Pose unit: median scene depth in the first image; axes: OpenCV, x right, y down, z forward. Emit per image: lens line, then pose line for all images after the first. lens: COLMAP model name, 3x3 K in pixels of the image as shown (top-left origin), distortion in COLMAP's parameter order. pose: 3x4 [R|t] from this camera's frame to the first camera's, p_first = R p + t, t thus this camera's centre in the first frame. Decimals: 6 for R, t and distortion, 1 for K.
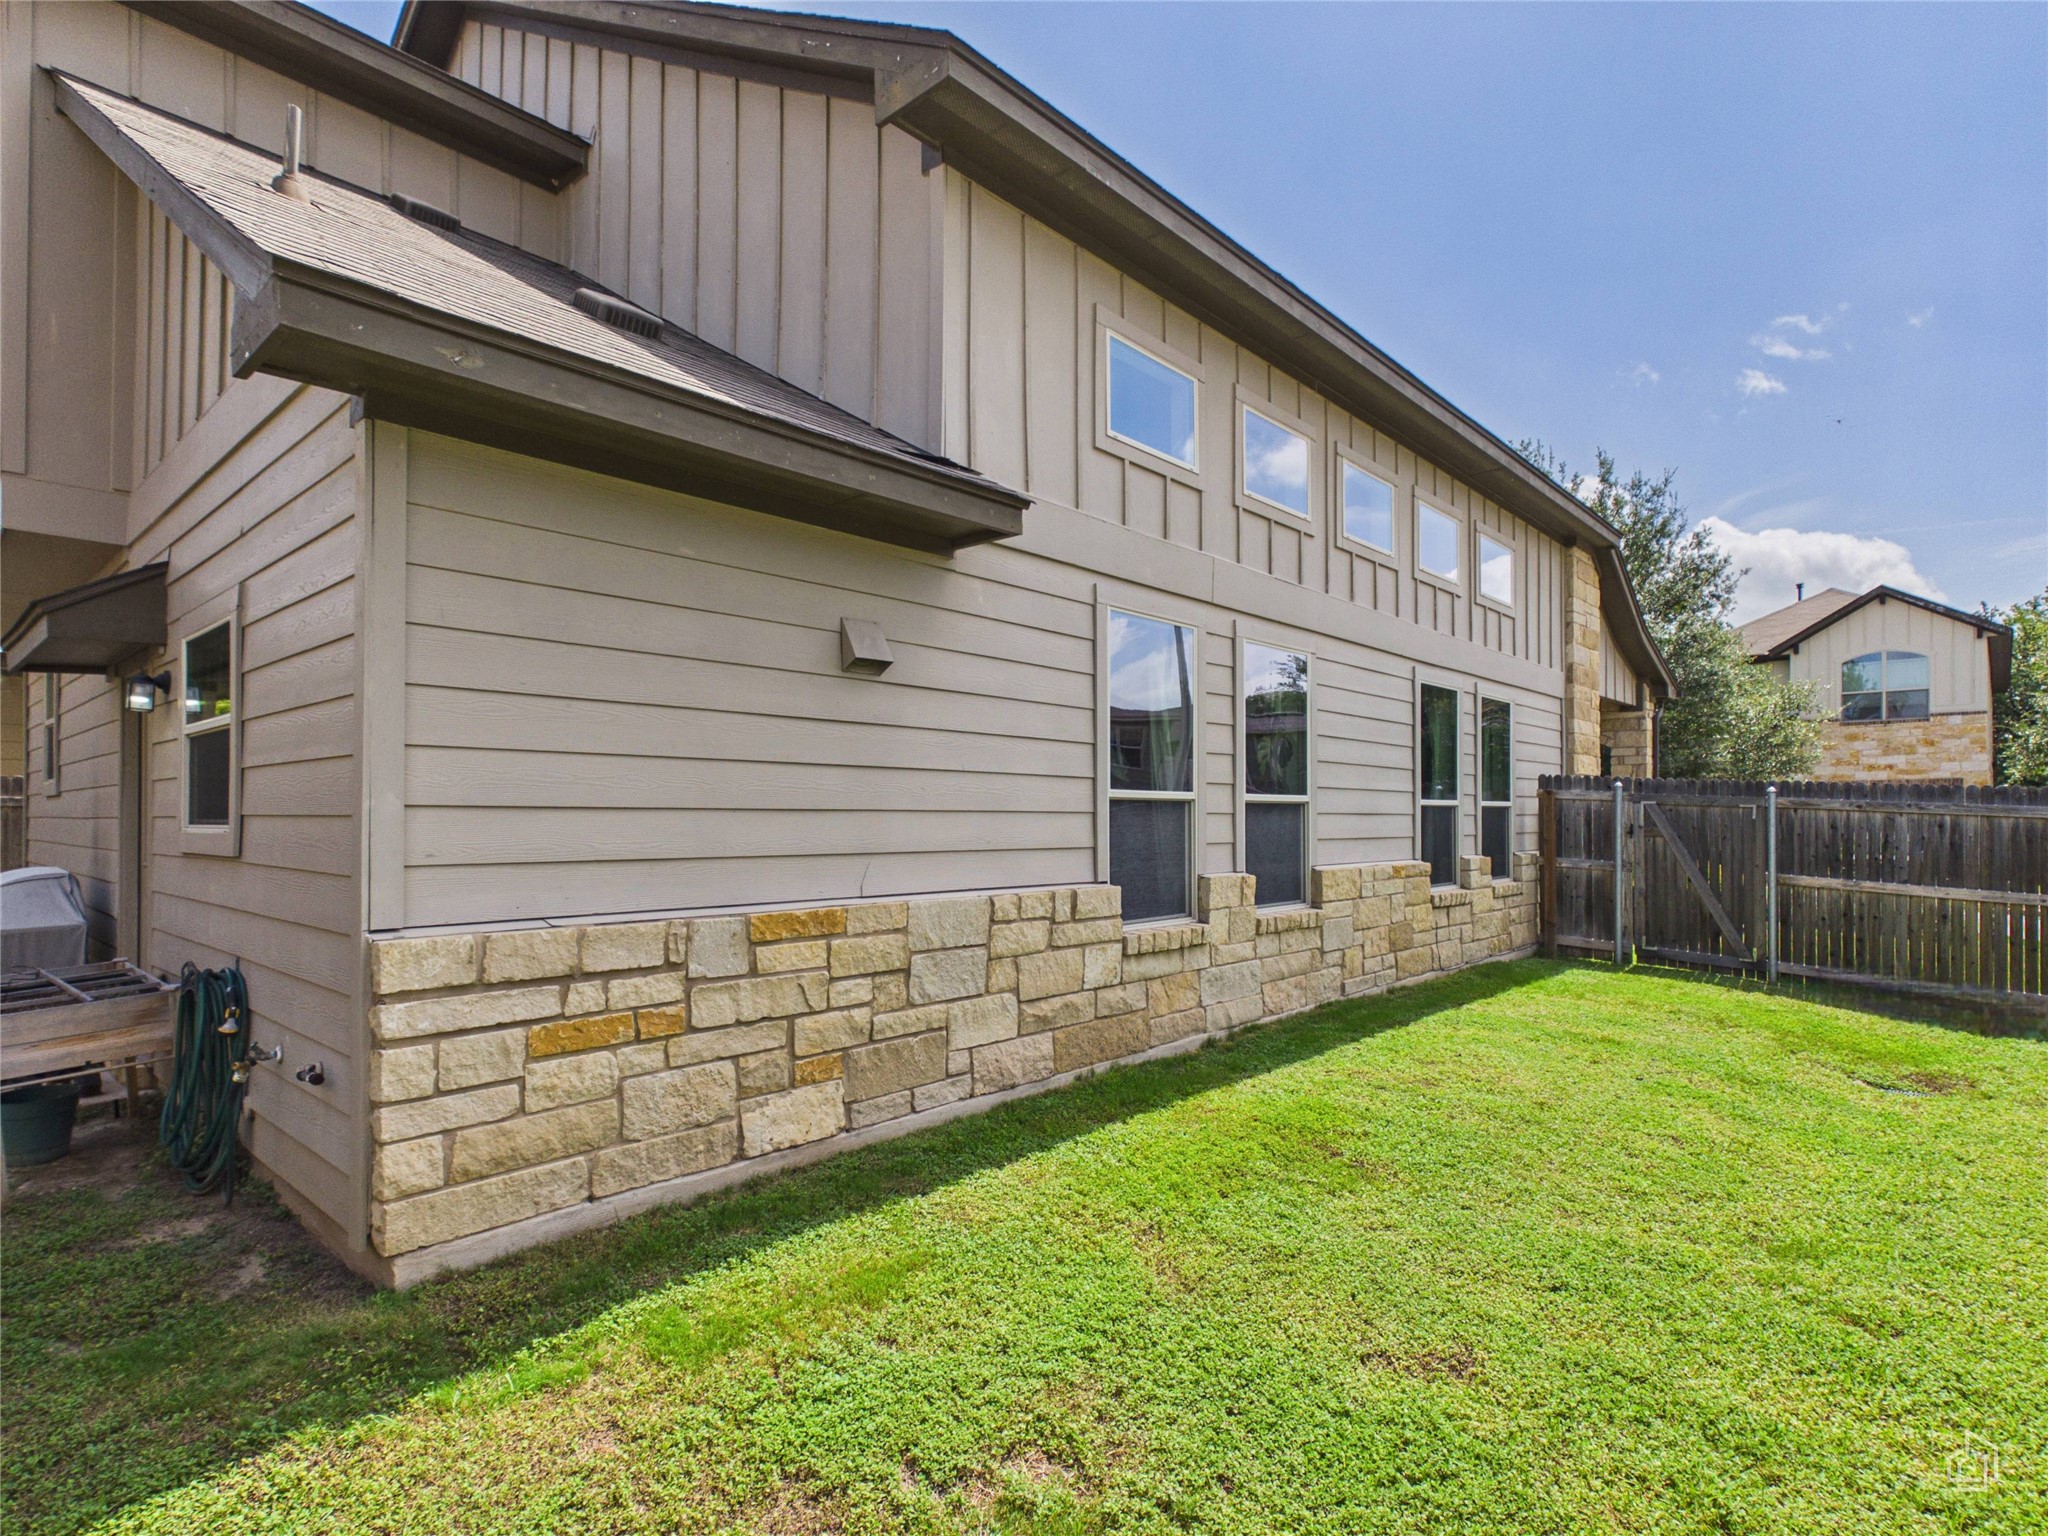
lens RADIAL K [[1073.2, 0, 1024.0], [0, 1073.2, 768.0], [0, 0, 1]] dist [0.000695, 0.000201]
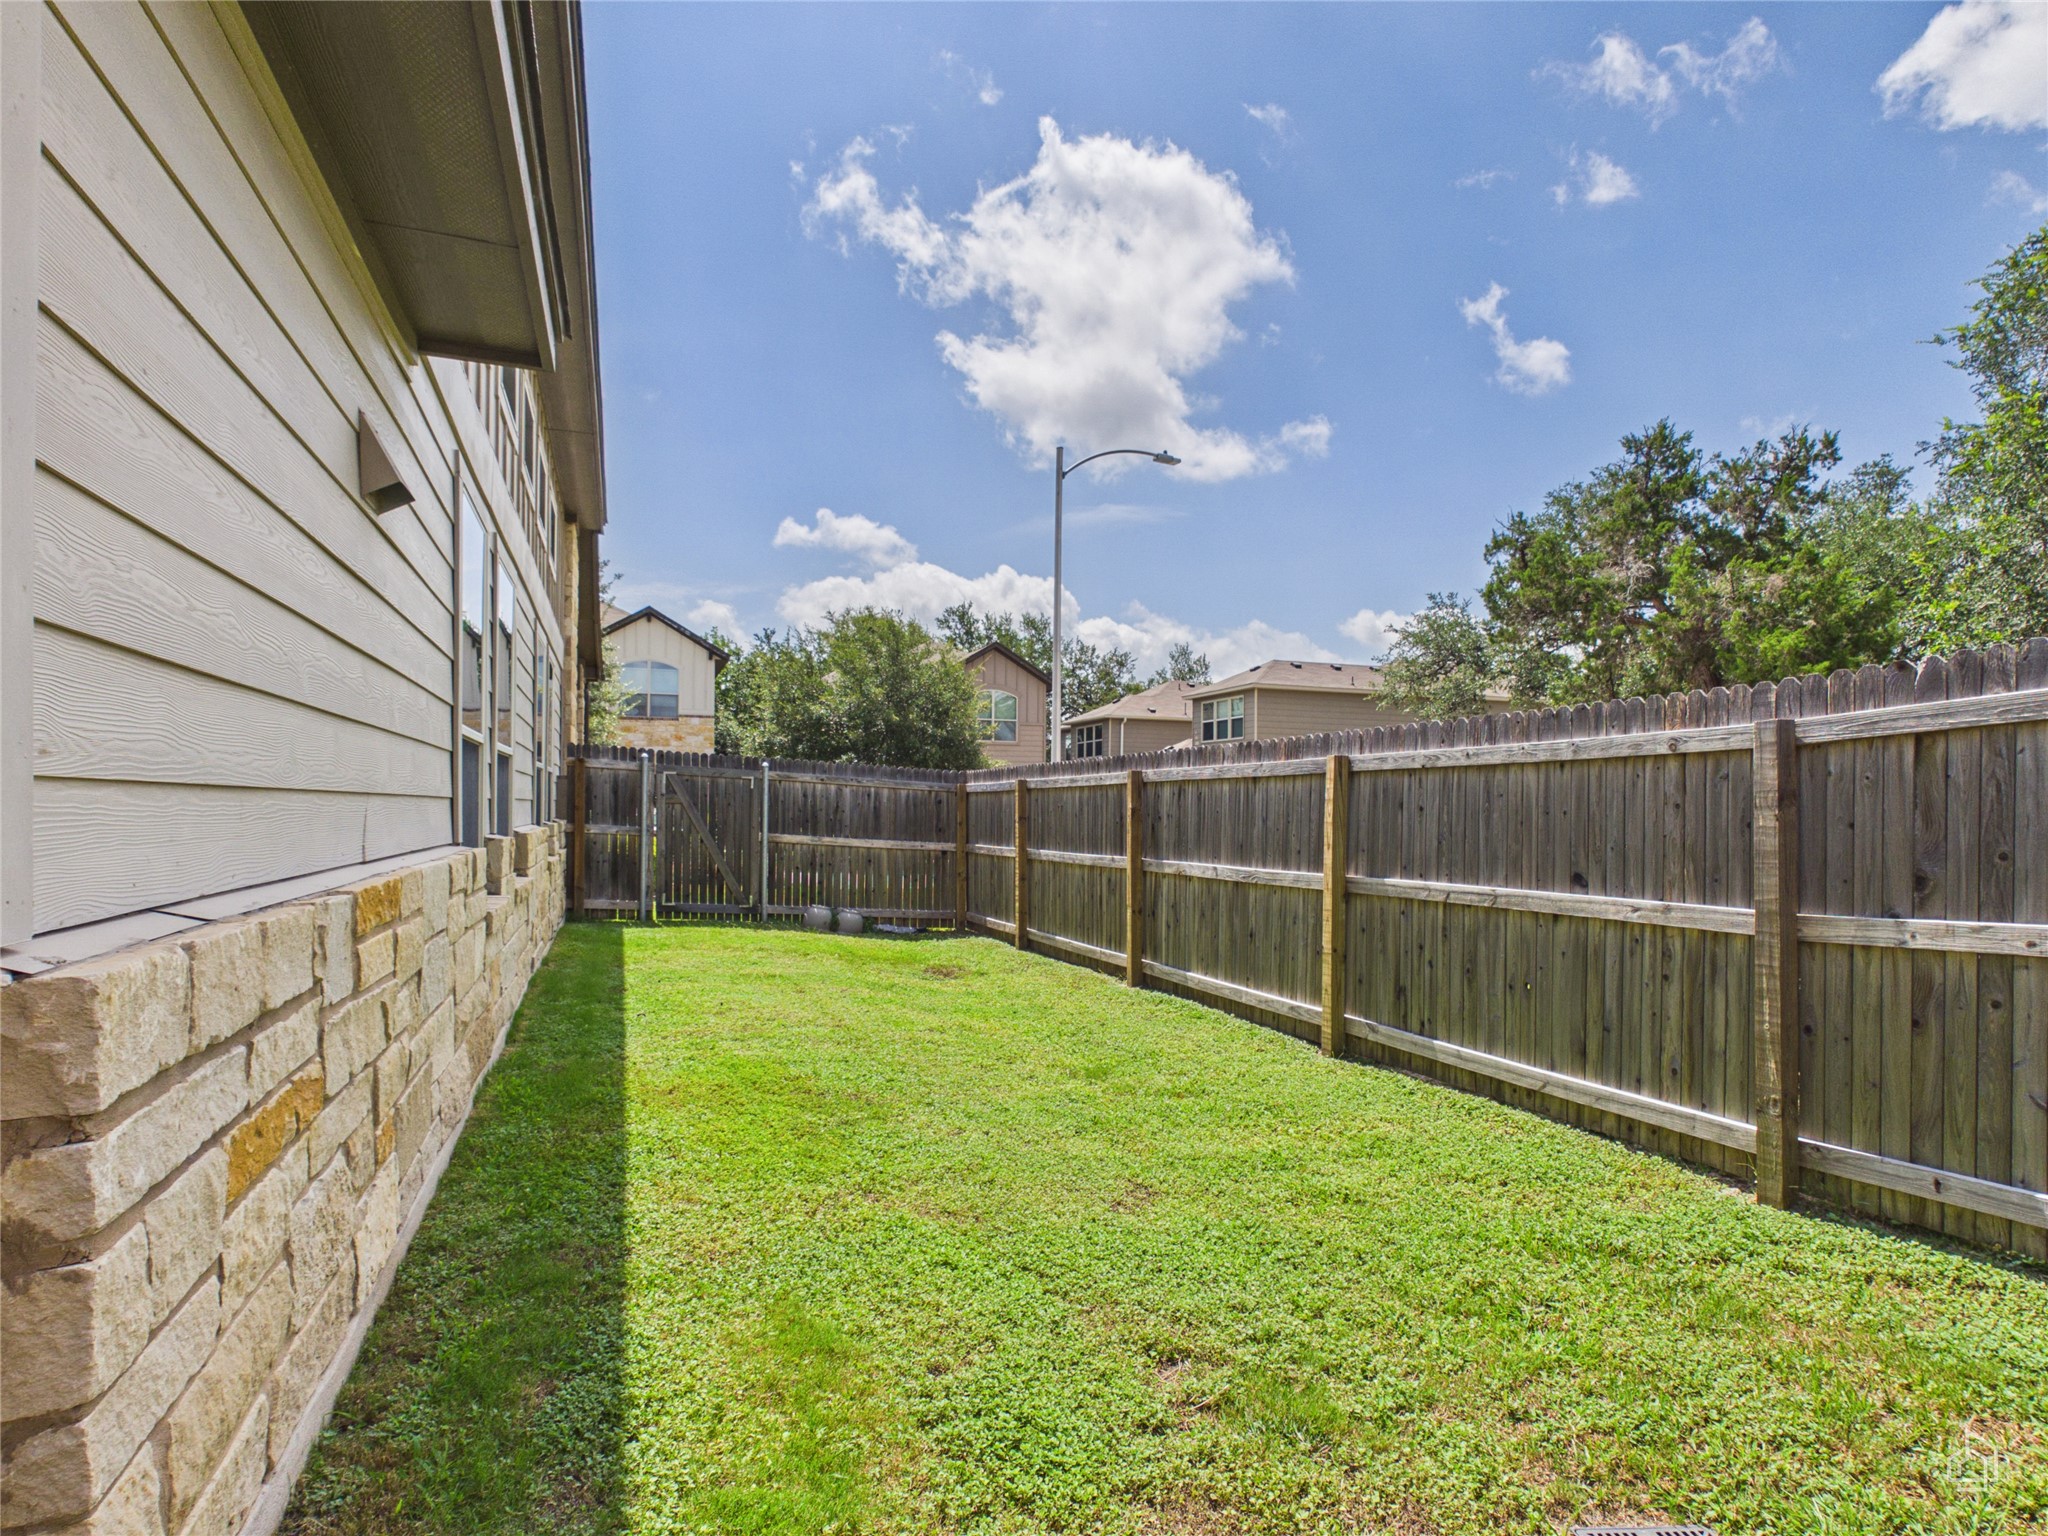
lens RADIAL K [[1076.8, 0, 1024.8], [0, 1076.8, 794.8], [0, 0, 1]] dist [-0.000538, -0.000487]
pose [[0.456342, 0.012295, 0.889719, -0.247142], [-0.048355, 0.998770, 0.011000, 0.026111], [-0.888489, -0.048042, 0.456375, 0.177105]]
